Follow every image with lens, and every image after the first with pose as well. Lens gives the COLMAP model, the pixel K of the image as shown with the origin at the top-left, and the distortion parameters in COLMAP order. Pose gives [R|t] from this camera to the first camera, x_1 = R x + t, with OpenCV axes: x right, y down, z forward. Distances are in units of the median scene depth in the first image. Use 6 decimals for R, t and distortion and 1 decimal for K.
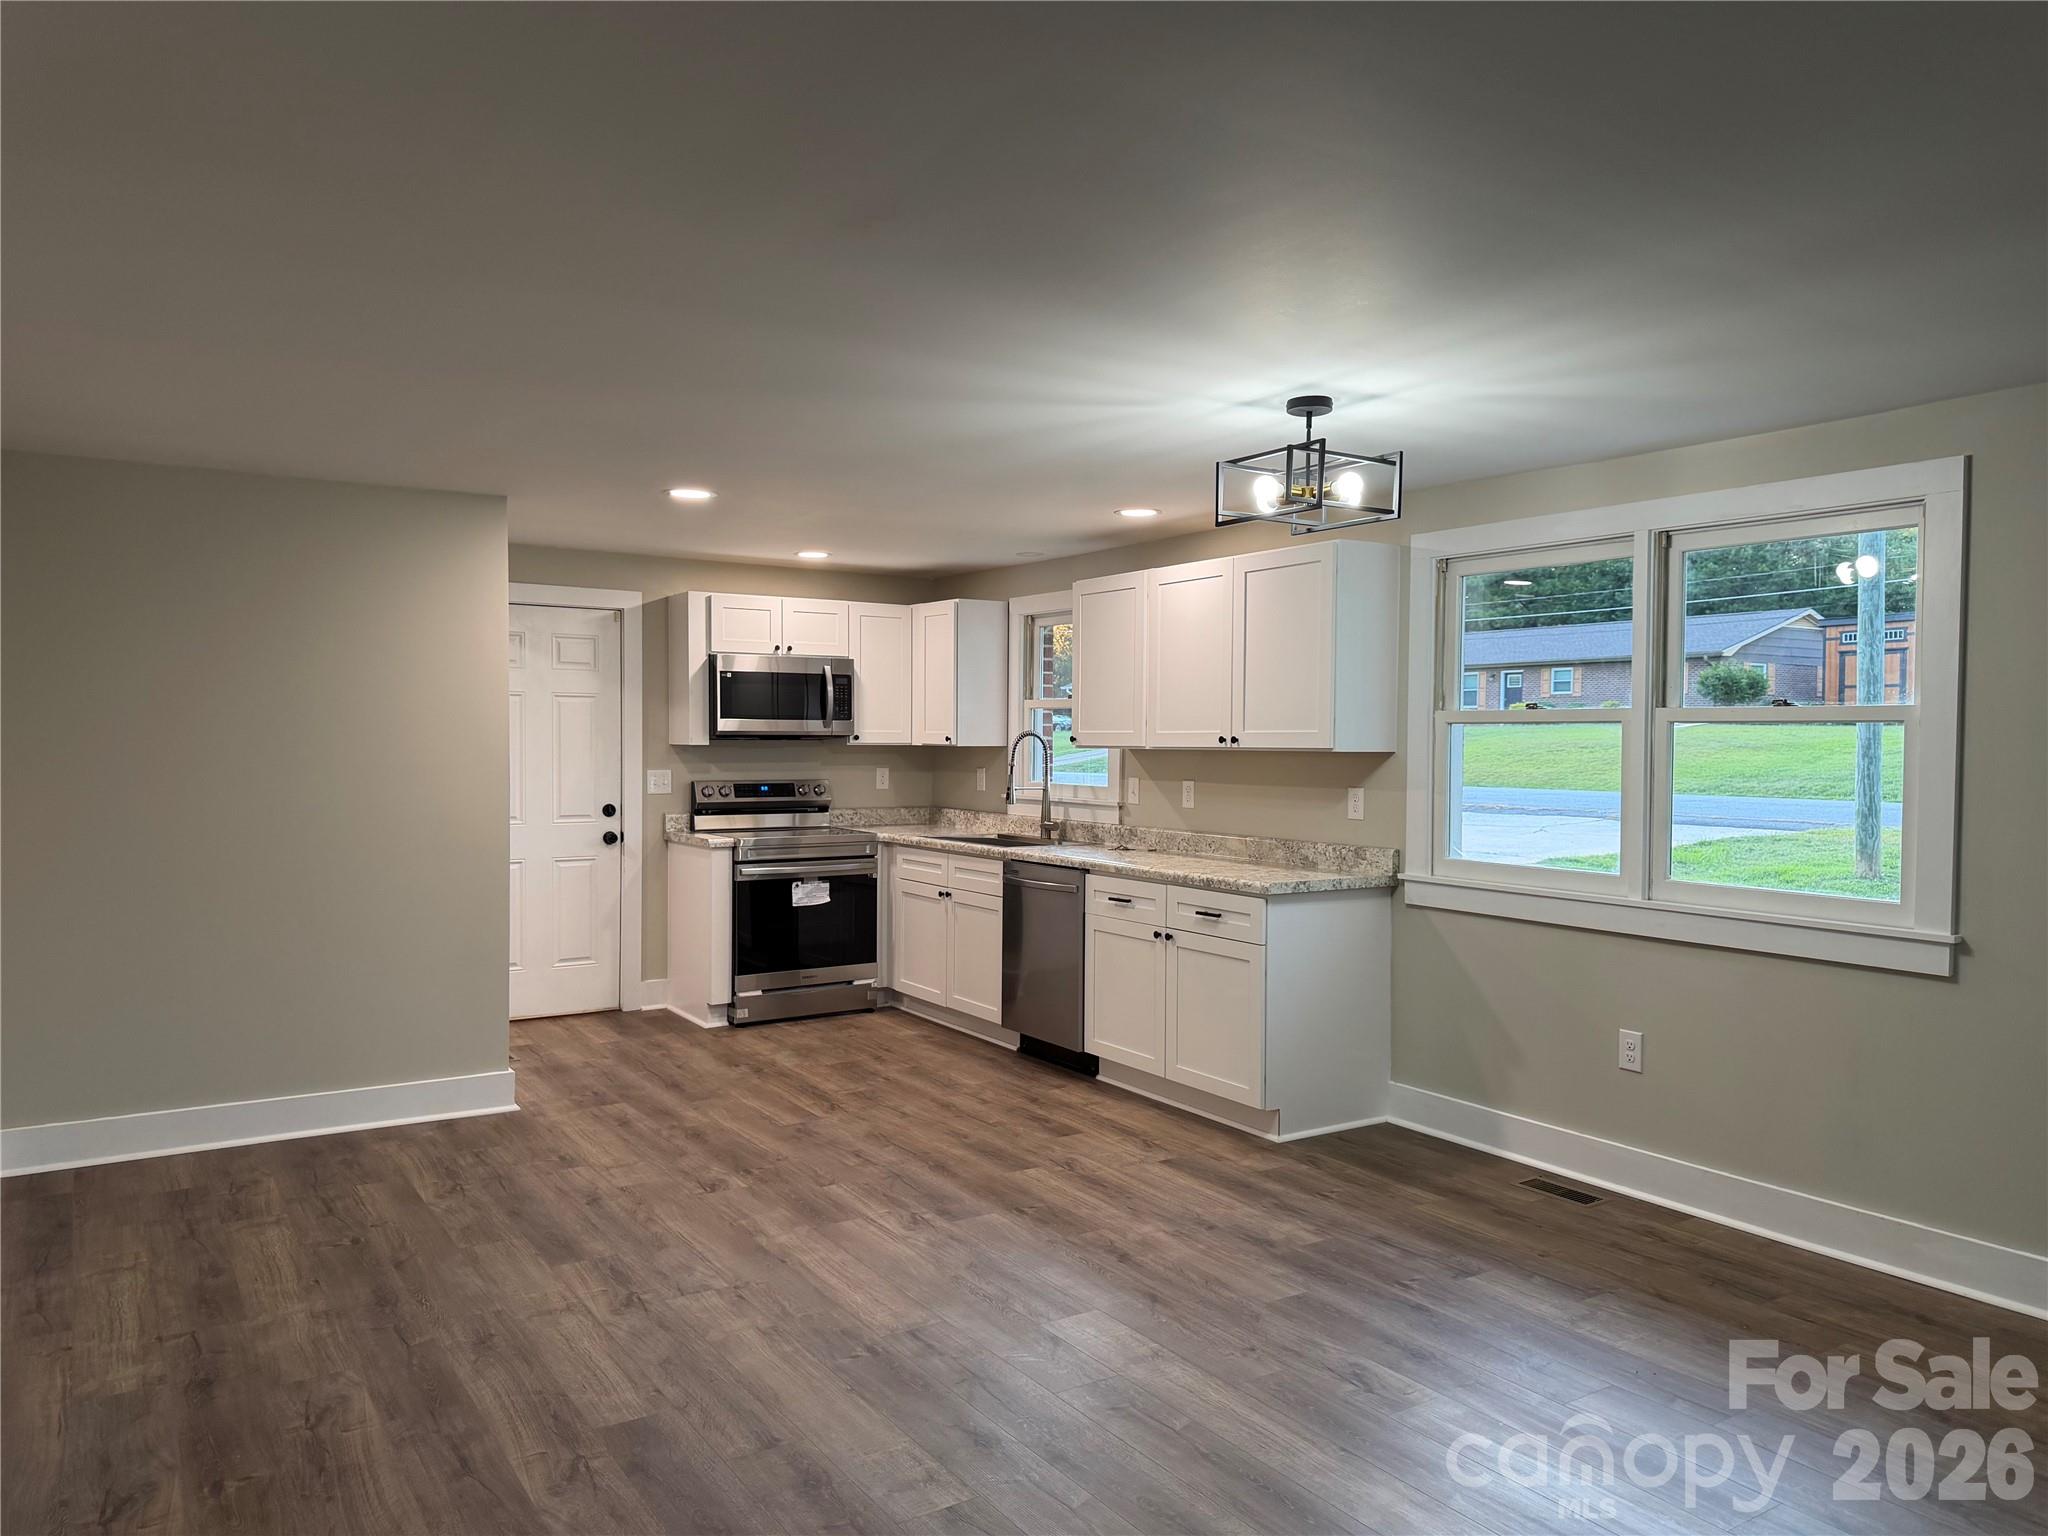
lens RADIAL K [[1440.3, 0, 1024.0], [0, 1440.3, 762.4], [0, 0, 1]] dist [0.058725, -0.085328]
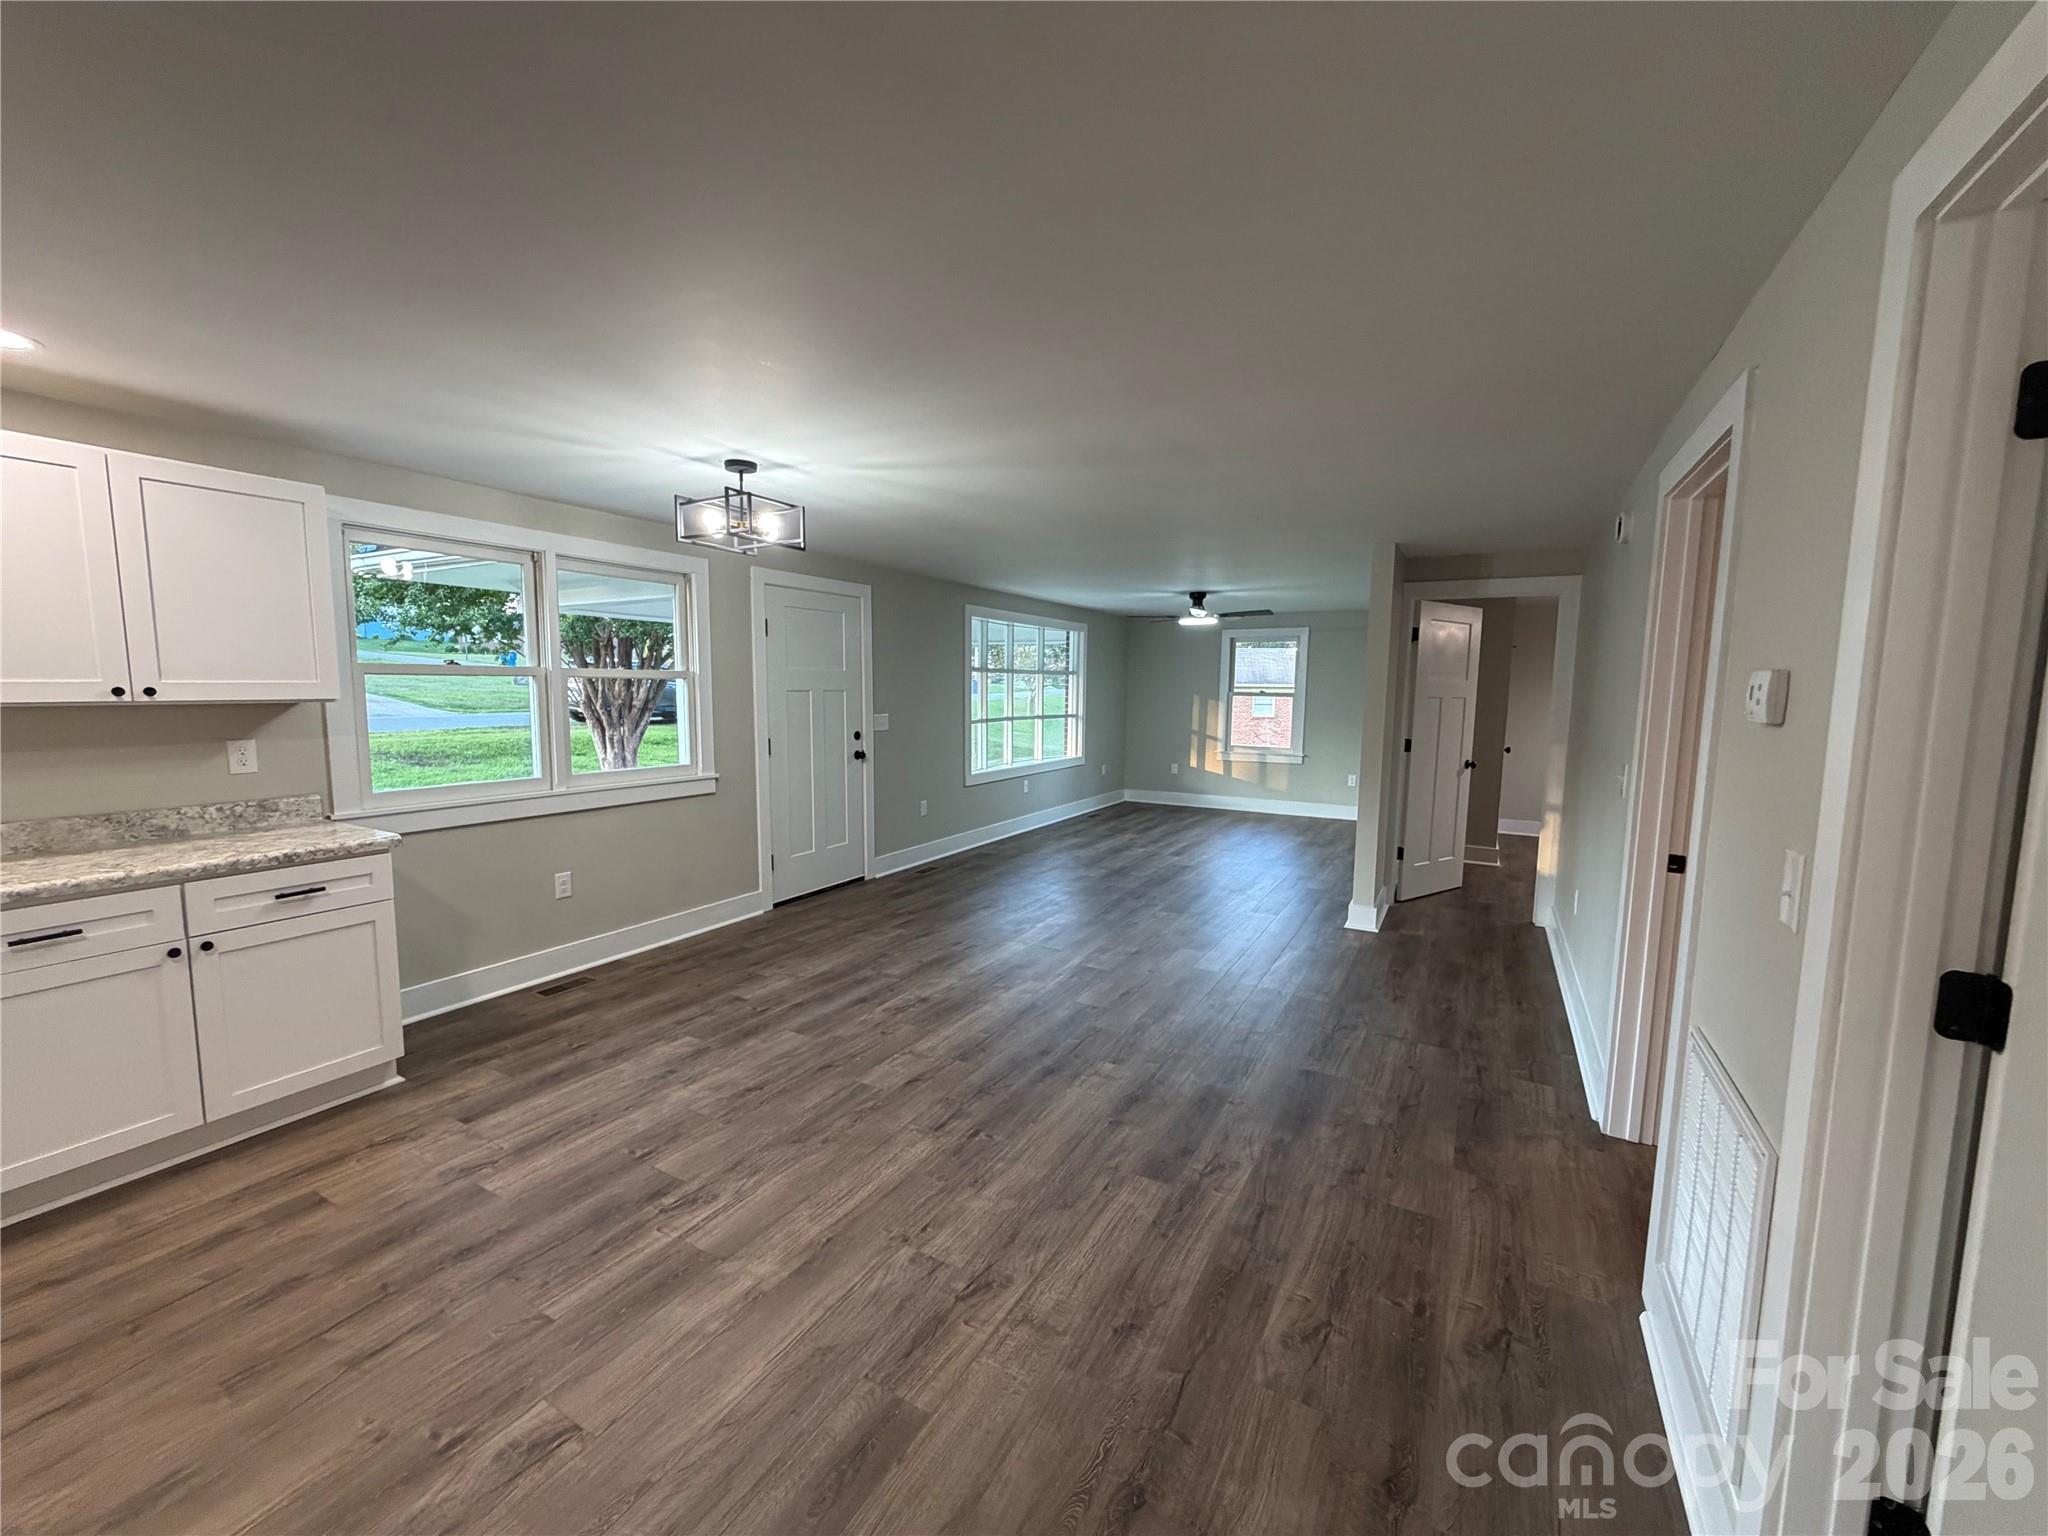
lens RADIAL K [[819.9, 0, 1019.7], [0, 819.9, 770.1], [0, 0, 1]] dist [-0.001955, 0.000601]
pose [[-0.463683, -0.105282, 0.879724, -0.478782], [0.001964, 0.992790, 0.119849, -0.026160], [-0.885999, 0.057299, -0.460133, 0.792938]]
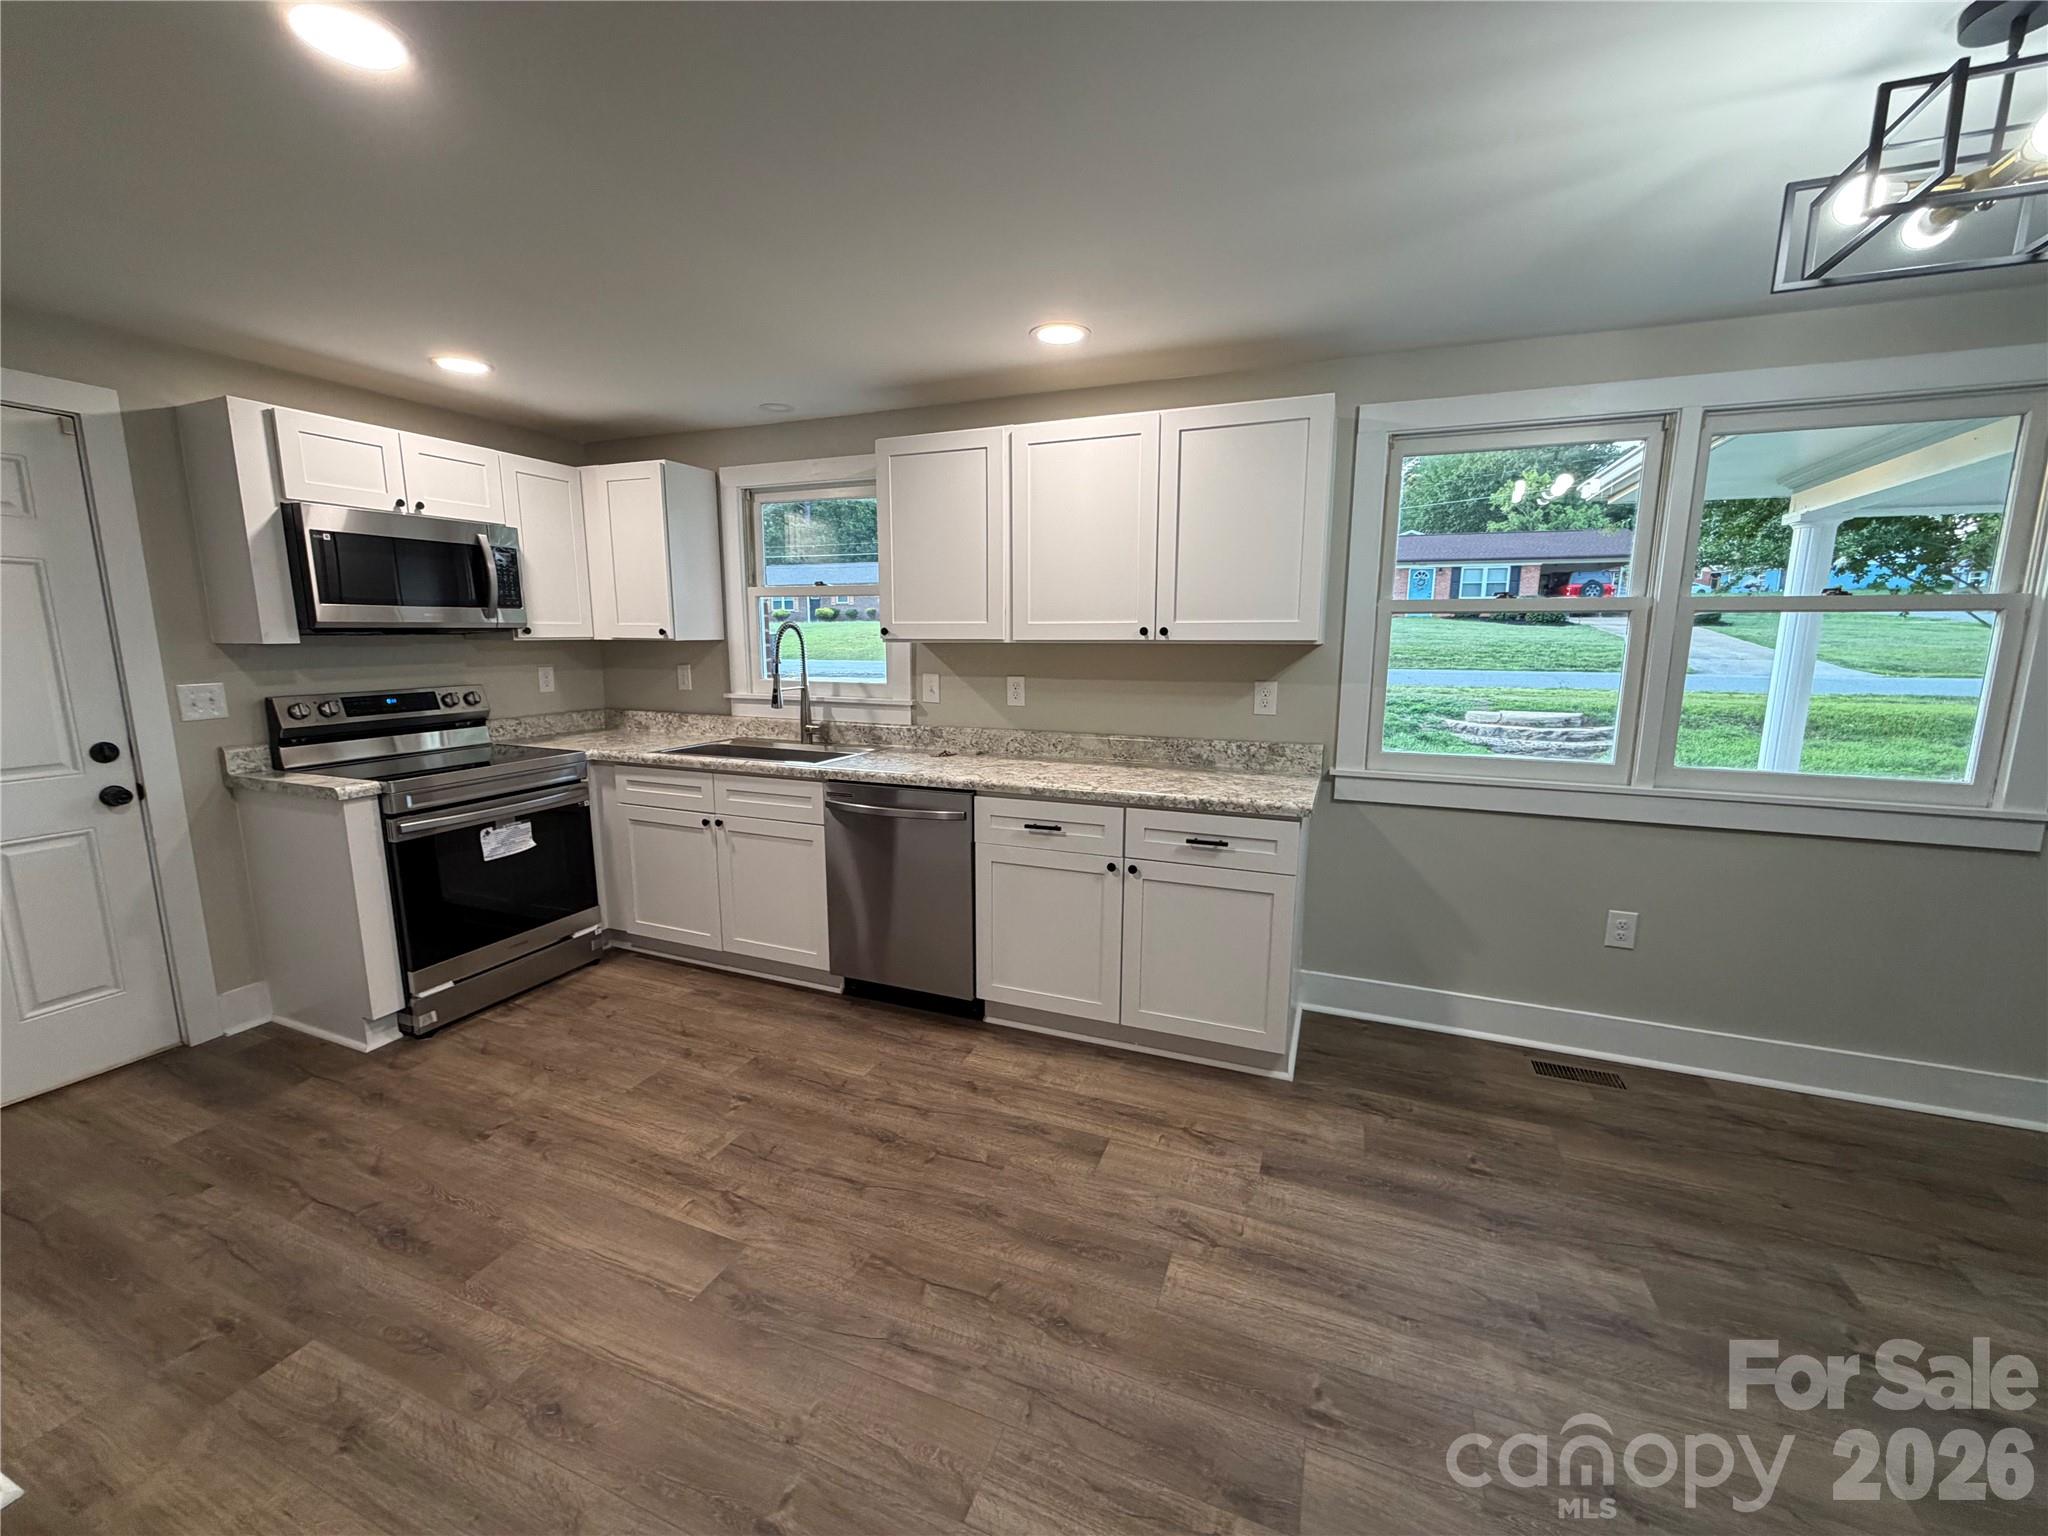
lens RADIAL K [[819.9, 0, 1020.1], [0, 819.9, 767.3], [0, 0, 1]] dist [-0.001955, 0.000601]
pose [[0.820423, -0.099105, 0.563103, -0.213862], [0.014062, 0.988063, 0.153410, -0.011946], [-0.571584, -0.117943, 0.812023, 0.643898]]
